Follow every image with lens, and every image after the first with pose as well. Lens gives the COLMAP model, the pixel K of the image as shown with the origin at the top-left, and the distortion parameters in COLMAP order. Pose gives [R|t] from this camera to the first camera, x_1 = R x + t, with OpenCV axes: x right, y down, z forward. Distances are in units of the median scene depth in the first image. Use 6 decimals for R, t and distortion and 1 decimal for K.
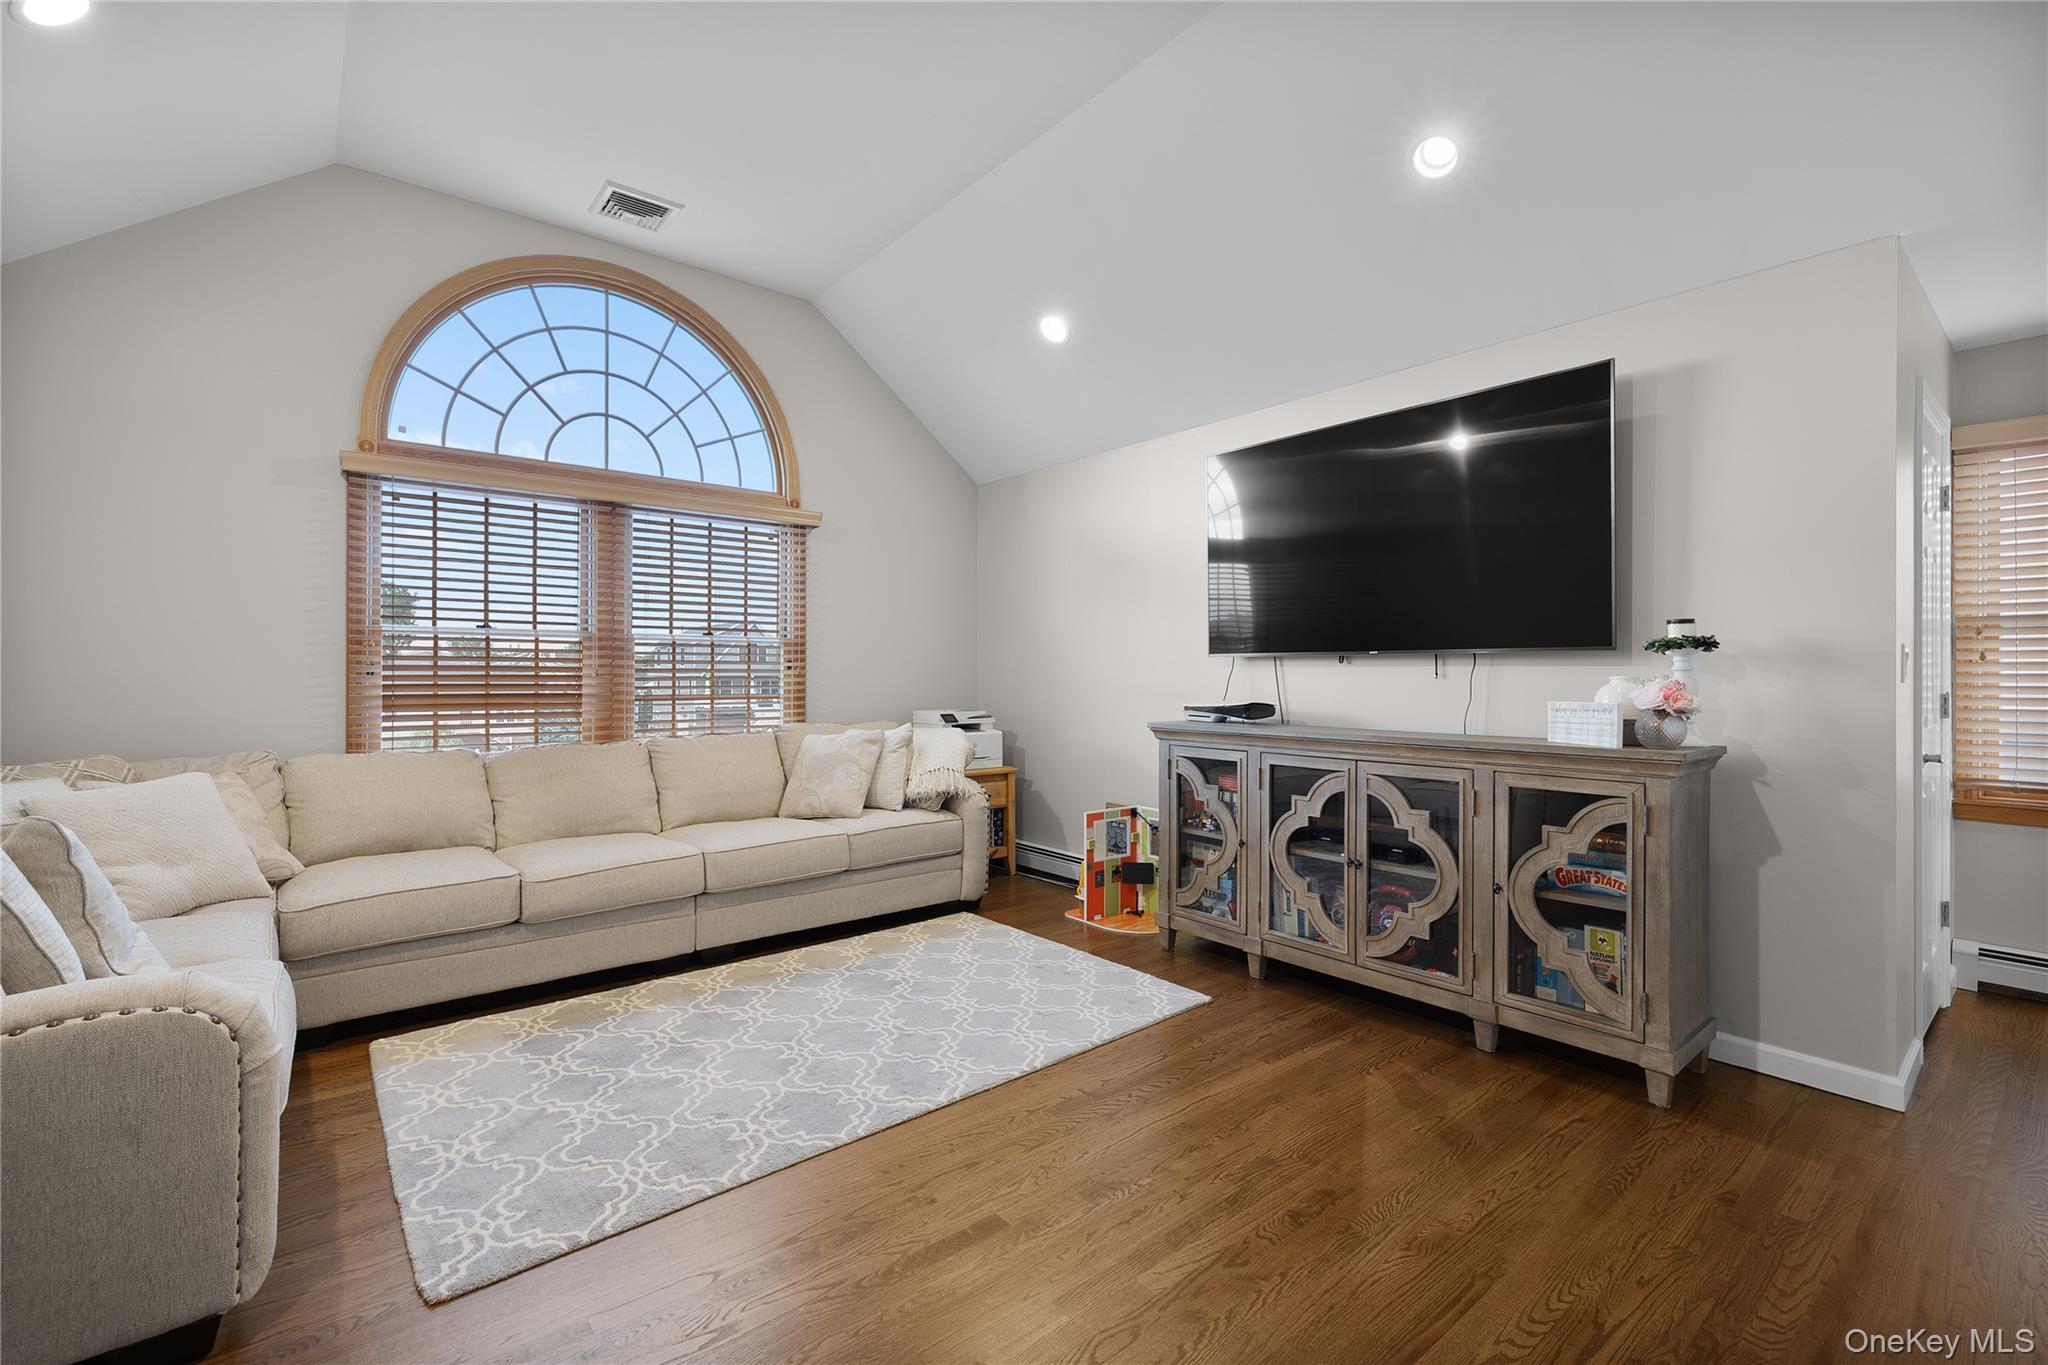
lens RADIAL K [[872.2, 0, 1023.0], [0, 872.2, 666.3], [0, 0, 1]] dist [-0.001330, -0.000523]
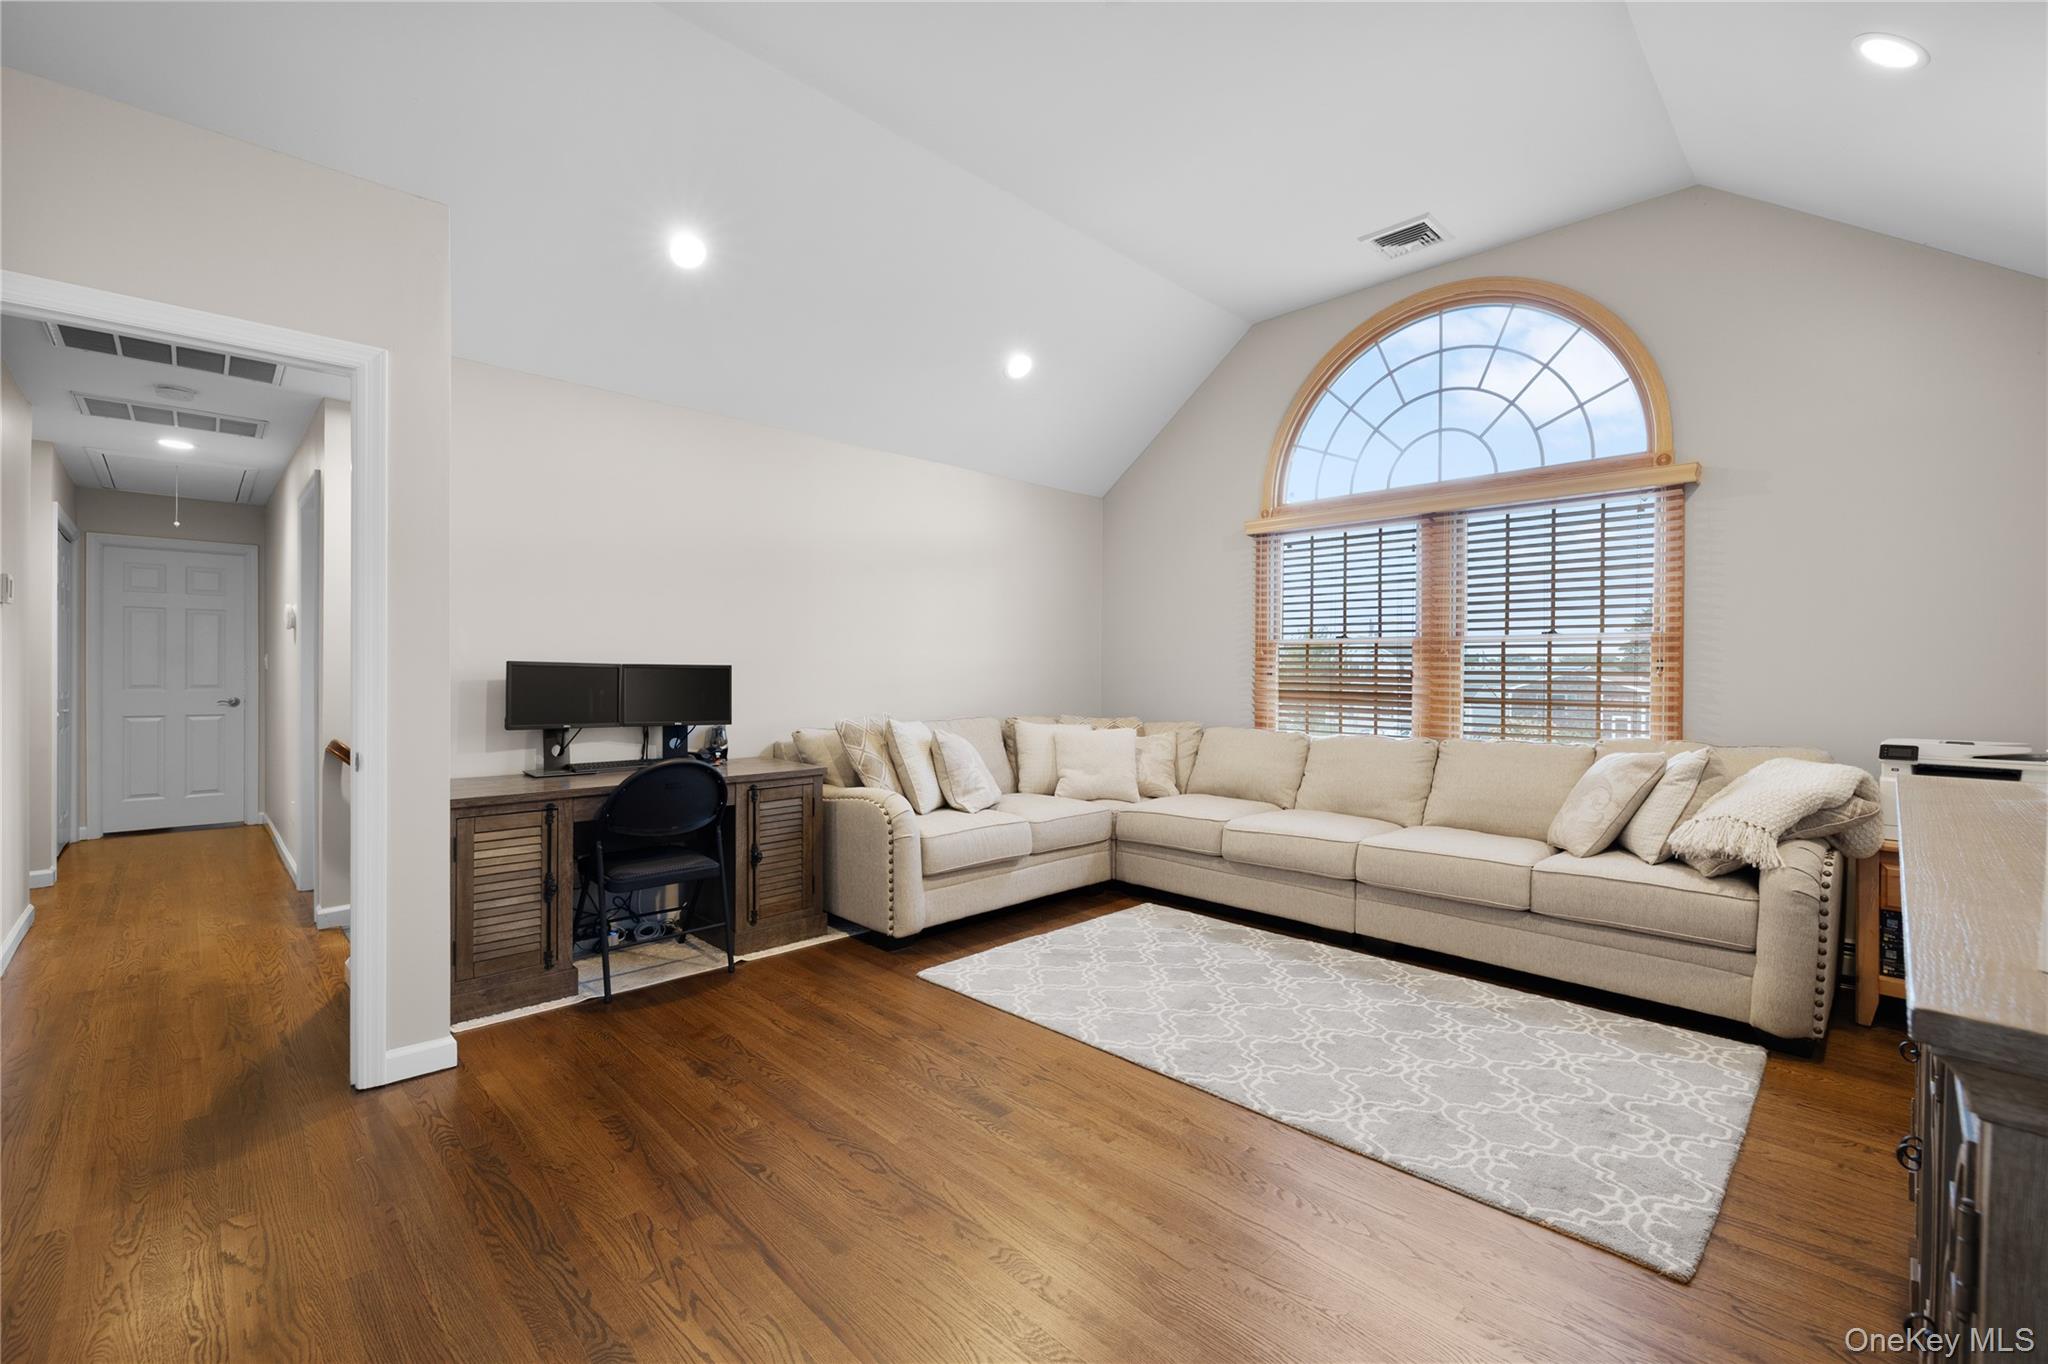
lens RADIAL K [[872.2, 0, 1023.0], [0, 872.2, 665.8], [0, 0, 1]] dist [-0.001330, -0.000523]
pose [[0.086794, -0.011126, -0.996164, 0.579432], [-0.002049, 0.999934, -0.011347, 0.010921], [0.996224, 0.003026, 0.086765, 0.444127]]
